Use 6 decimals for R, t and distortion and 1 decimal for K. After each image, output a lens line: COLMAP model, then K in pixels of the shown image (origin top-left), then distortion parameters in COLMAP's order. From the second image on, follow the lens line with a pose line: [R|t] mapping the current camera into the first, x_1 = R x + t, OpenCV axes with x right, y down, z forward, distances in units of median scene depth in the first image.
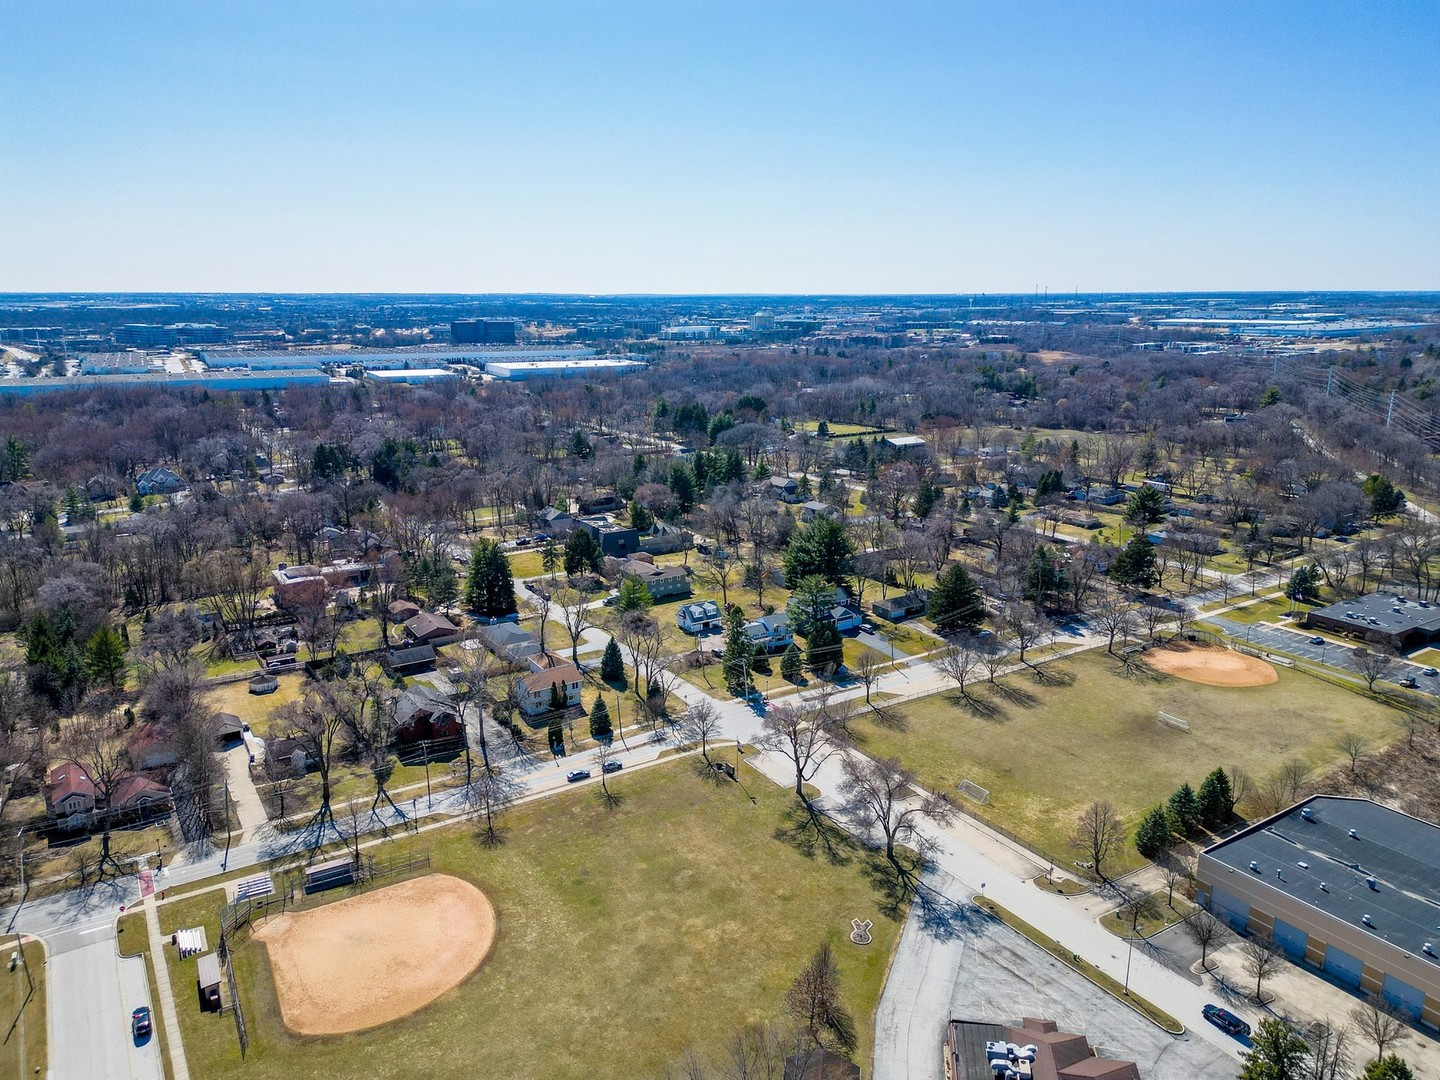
lens RADIAL K [[1011.6, 0, 711.3], [0, 1011.6, 538.6], [0, 0, 1]] dist [0.097610, -0.107845]
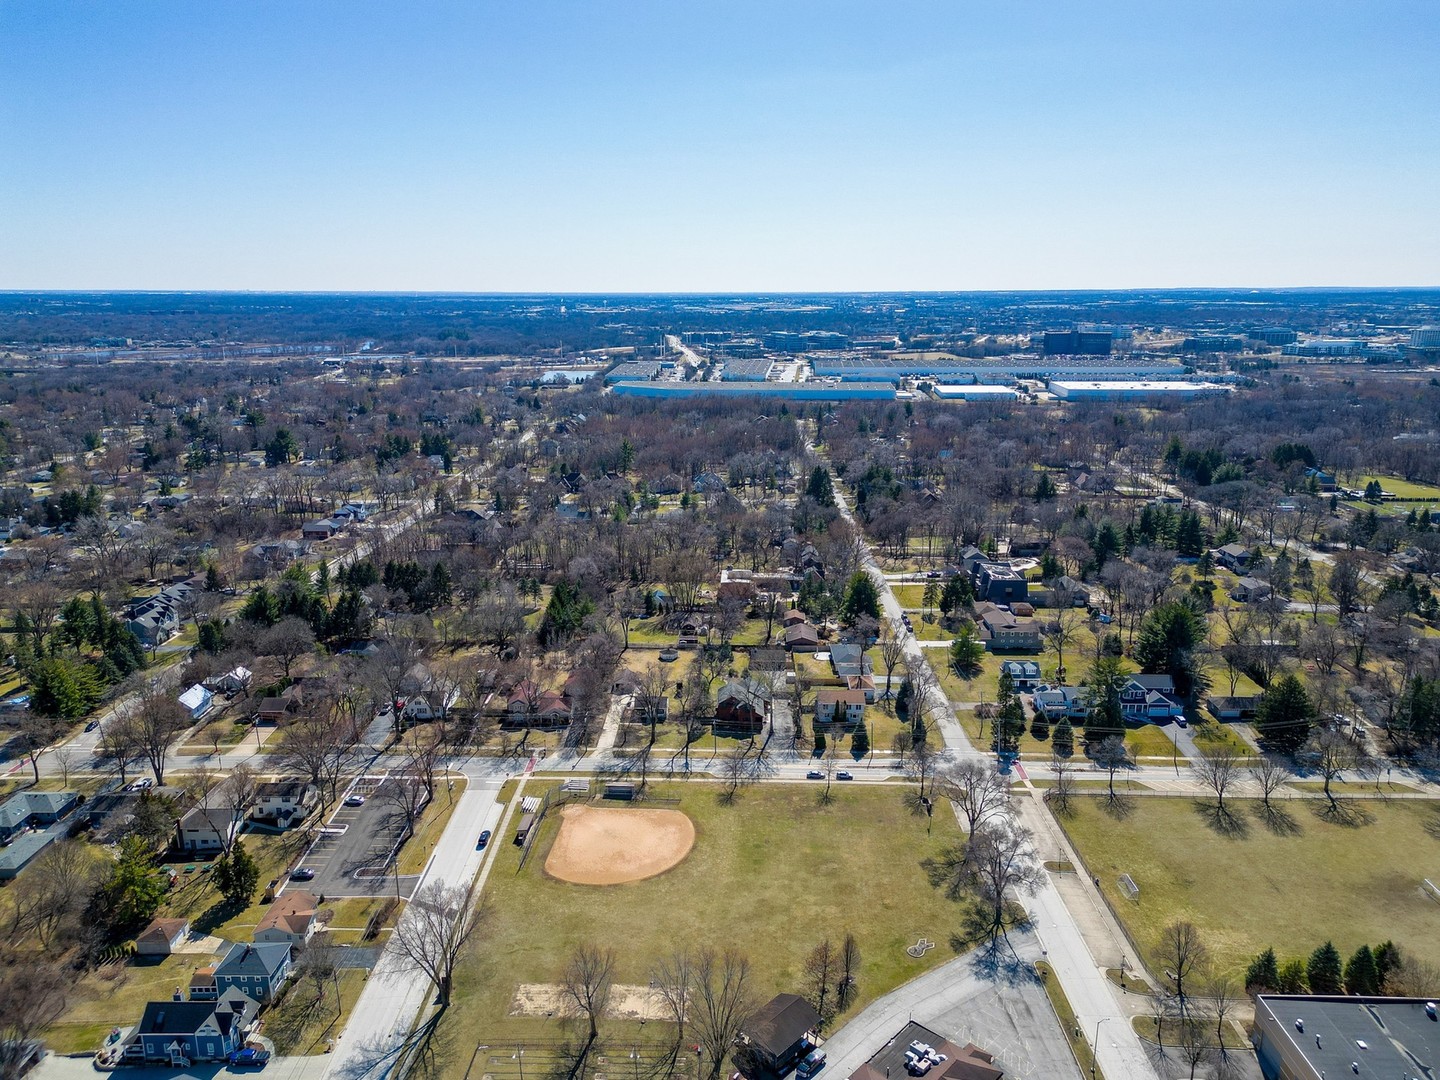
lens RADIAL K [[1011.6, 0, 711.3], [0, 1011.6, 538.6], [0, 0, 1]] dist [0.097610, -0.107845]
pose [[0.827128, 0.134886, -0.545587, 0.359723], [-0.131529, 0.990271, 0.045423, -0.089785], [0.546406, 0.034190, 0.836823, -0.138268]]
